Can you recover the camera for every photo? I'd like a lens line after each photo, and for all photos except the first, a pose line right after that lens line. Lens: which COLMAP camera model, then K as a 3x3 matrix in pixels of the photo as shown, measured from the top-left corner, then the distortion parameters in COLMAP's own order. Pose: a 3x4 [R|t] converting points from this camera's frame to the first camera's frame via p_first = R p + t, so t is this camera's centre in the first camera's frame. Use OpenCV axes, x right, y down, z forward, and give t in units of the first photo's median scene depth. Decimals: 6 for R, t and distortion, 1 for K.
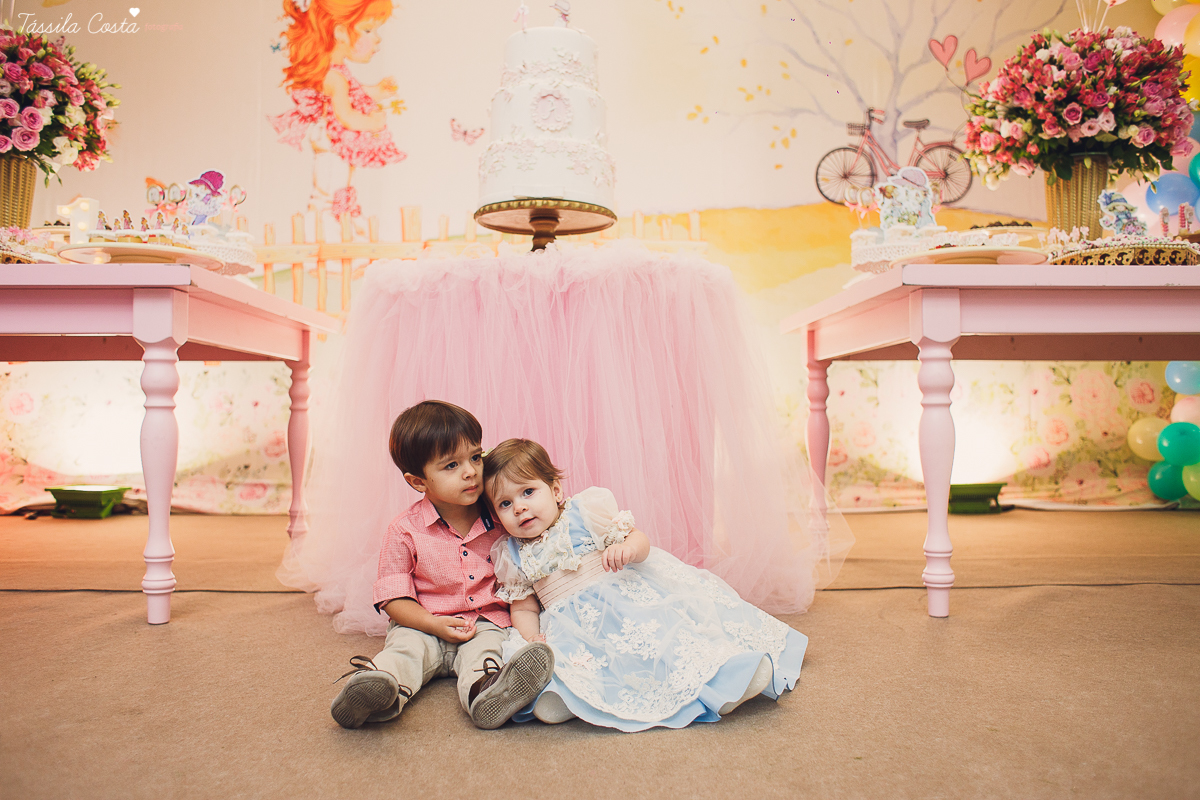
lens RADIAL K [[960.2, 0, 596.7], [0, 960.2, 404.6], [0, 0, 1]] dist [-0.100861, 0.132460]
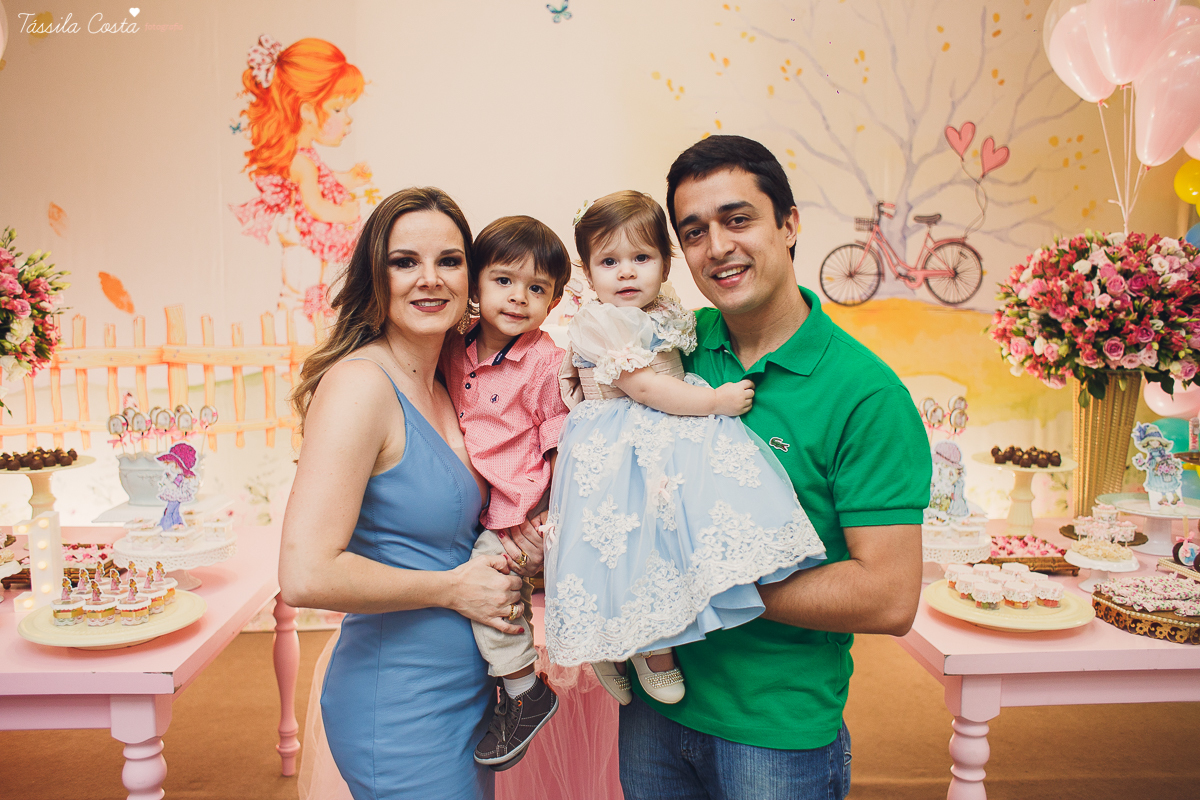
lens RADIAL K [[959.2, 0, 596.5], [0, 959.2, 404.3], [0, 0, 1]] dist [-0.099280, 0.131519]
pose [[0.999303, 0.004014, 0.037125, -0.026087], [-0.008553, 0.992377, 0.122939, -0.229296], [-0.036348, -0.123171, 0.991720, 0.054242]]
